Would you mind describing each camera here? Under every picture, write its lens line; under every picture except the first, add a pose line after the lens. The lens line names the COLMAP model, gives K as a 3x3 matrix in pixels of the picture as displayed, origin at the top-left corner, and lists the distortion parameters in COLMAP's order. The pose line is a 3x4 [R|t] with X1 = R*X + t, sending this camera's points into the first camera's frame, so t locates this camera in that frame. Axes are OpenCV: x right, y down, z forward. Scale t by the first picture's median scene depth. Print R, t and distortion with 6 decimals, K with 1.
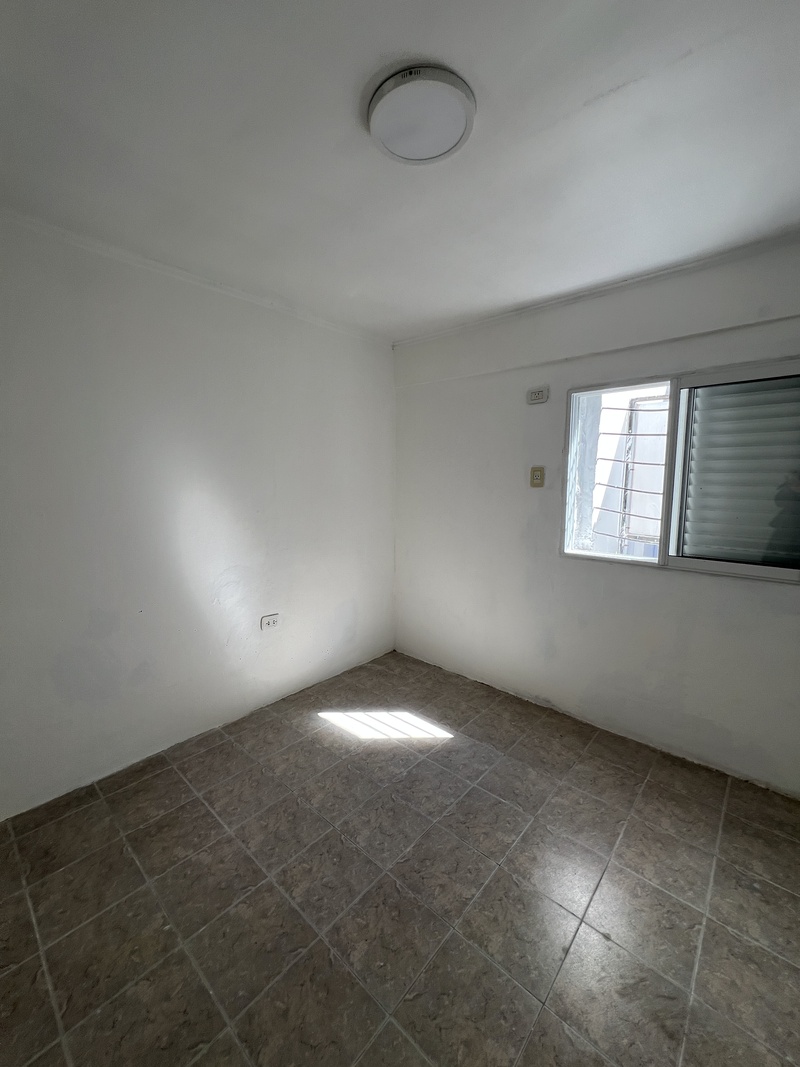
lens RADIAL K [[427.8, 0, 399.3], [0, 427.8, 533.9], [0, 0, 1]] dist [-0.000491, 0.000316]
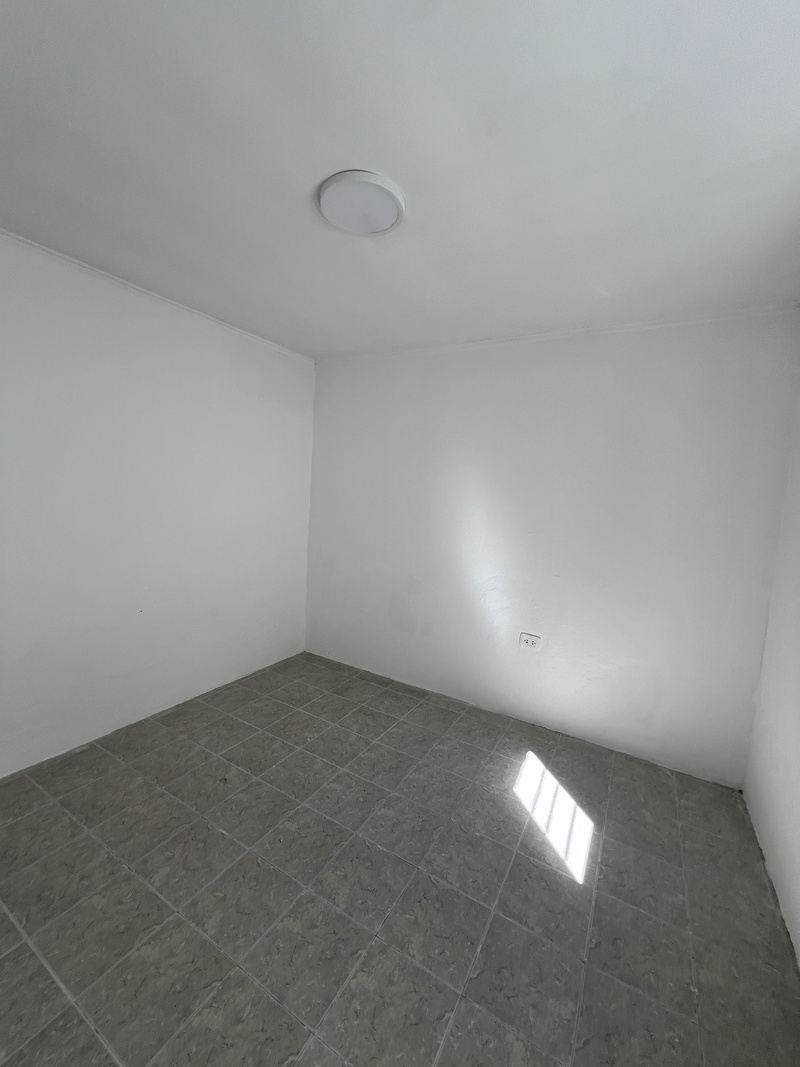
lens RADIAL K [[427.8, 0, 400.7], [0, 427.8, 533.1], [0, 0, 1]] dist [-0.000491, 0.000316]
pose [[0.196406, 0.103834, -0.975009, 0.750194], [-0.188455, 0.979836, 0.066386, -0.071625], [0.962242, 0.170707, 0.212013, 0.538071]]
